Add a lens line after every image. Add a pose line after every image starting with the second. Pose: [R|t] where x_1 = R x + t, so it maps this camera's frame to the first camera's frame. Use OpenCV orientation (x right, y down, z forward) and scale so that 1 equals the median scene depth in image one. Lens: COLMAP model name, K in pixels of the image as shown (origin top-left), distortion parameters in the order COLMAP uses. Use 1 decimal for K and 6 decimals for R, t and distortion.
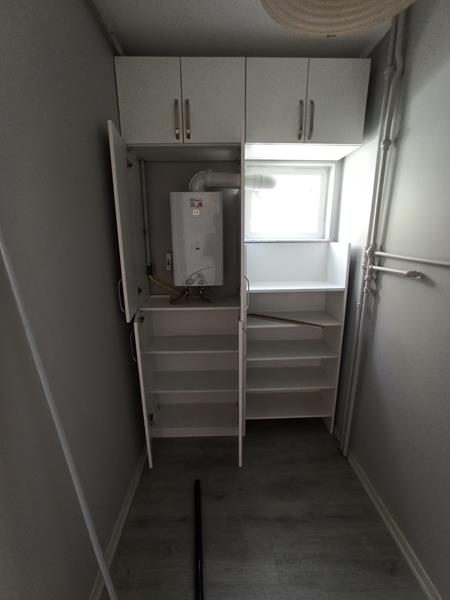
lens RADIAL K [[249.8, 0, 225.0], [0, 249.8, 300.0], [0, 0, 1]] dist [-0.000136, -0.000064]
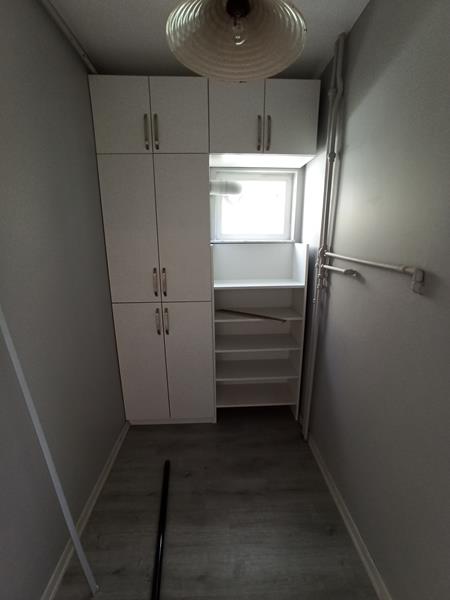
lens RADIAL K [[254.5, 0, 225.0], [0, 254.5, 300.0], [0, 0, 1]] dist [0.000441, 0.000389]
pose [[0.999848, -0.000262, 0.017457, 0.130816], [0.000257, 1.000000, 0.000290, 0.018487], [-0.017457, -0.000286, 0.999848, -0.126029]]
